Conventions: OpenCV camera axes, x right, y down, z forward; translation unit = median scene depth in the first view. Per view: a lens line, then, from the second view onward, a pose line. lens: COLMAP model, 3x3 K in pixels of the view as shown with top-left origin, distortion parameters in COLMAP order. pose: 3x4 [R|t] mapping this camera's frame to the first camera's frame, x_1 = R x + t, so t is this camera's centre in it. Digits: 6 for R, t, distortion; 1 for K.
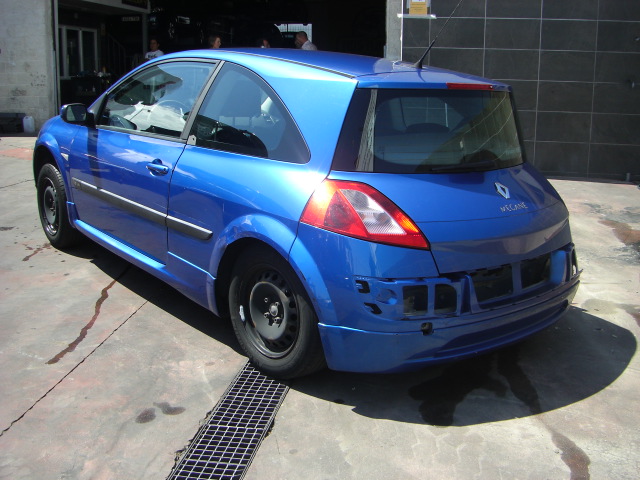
lens RADIAL K [[713.5, 0, 319.4], [0, 713.5, 238.6], [0, 0, 1]] dist [-0.140287, 0.000000]
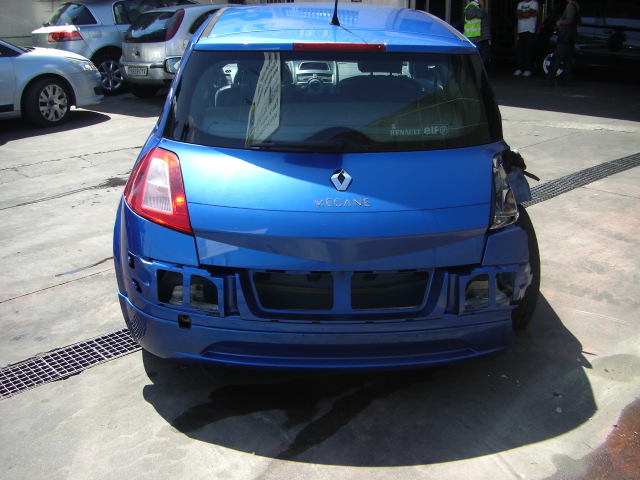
lens RADIAL K [[713.5, 0, 320.0], [0, 713.5, 242.5], [0, 0, 1]] dist [-0.140287, 0.000000]
pose [[0.810821, 0.182671, -0.556057, 0.765698], [-0.148743, 0.983168, 0.106091, -0.090963], [0.566078, -0.003311, 0.824345, 0.355923]]
